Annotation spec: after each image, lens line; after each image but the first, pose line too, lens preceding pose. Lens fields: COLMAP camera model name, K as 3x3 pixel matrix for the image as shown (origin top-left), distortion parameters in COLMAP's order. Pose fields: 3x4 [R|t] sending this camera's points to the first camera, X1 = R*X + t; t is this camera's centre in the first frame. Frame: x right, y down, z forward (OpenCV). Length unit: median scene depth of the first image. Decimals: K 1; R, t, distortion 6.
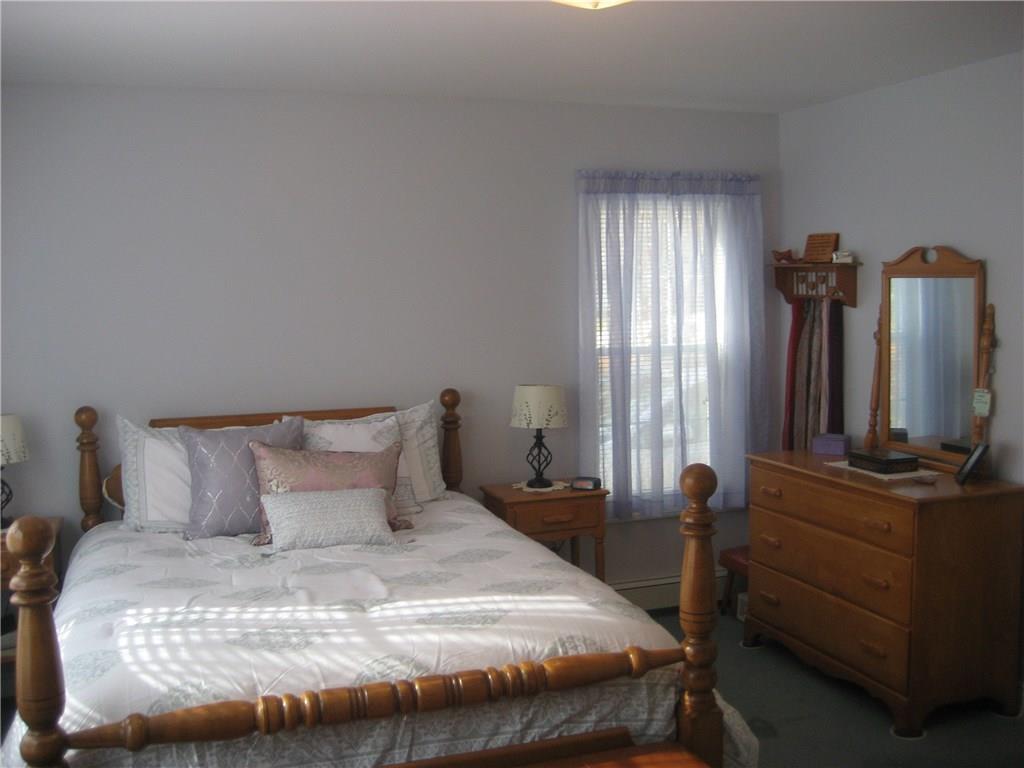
lens RADIAL K [[1073.2, 0, 509.9], [0, 1073.2, 380.8], [0, 0, 1]] dist [-0.078032, 0.000000]
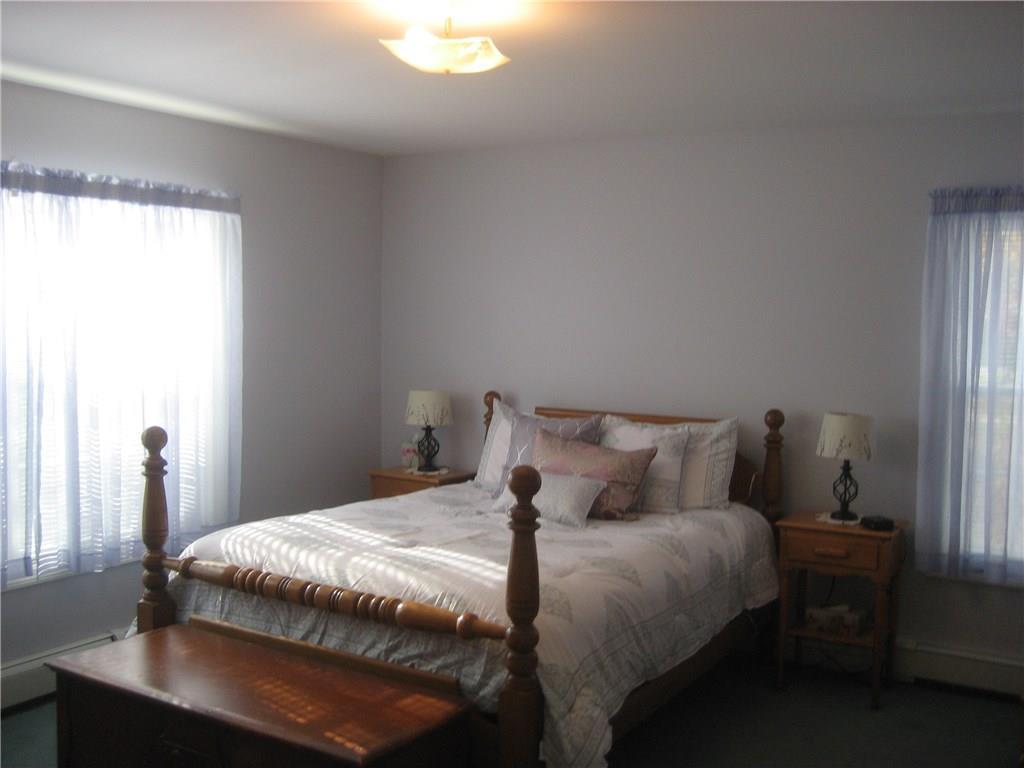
lens RADIAL K [[1073.2, 0, 508.2], [0, 1073.2, 387.0], [0, 0, 1]] dist [-0.078032, 0.000000]
pose [[0.608830, 0.082406, -0.789009, 0.680857], [-0.087134, 0.995519, 0.036738, -0.033566], [0.788501, 0.046383, 0.613282, 0.184613]]
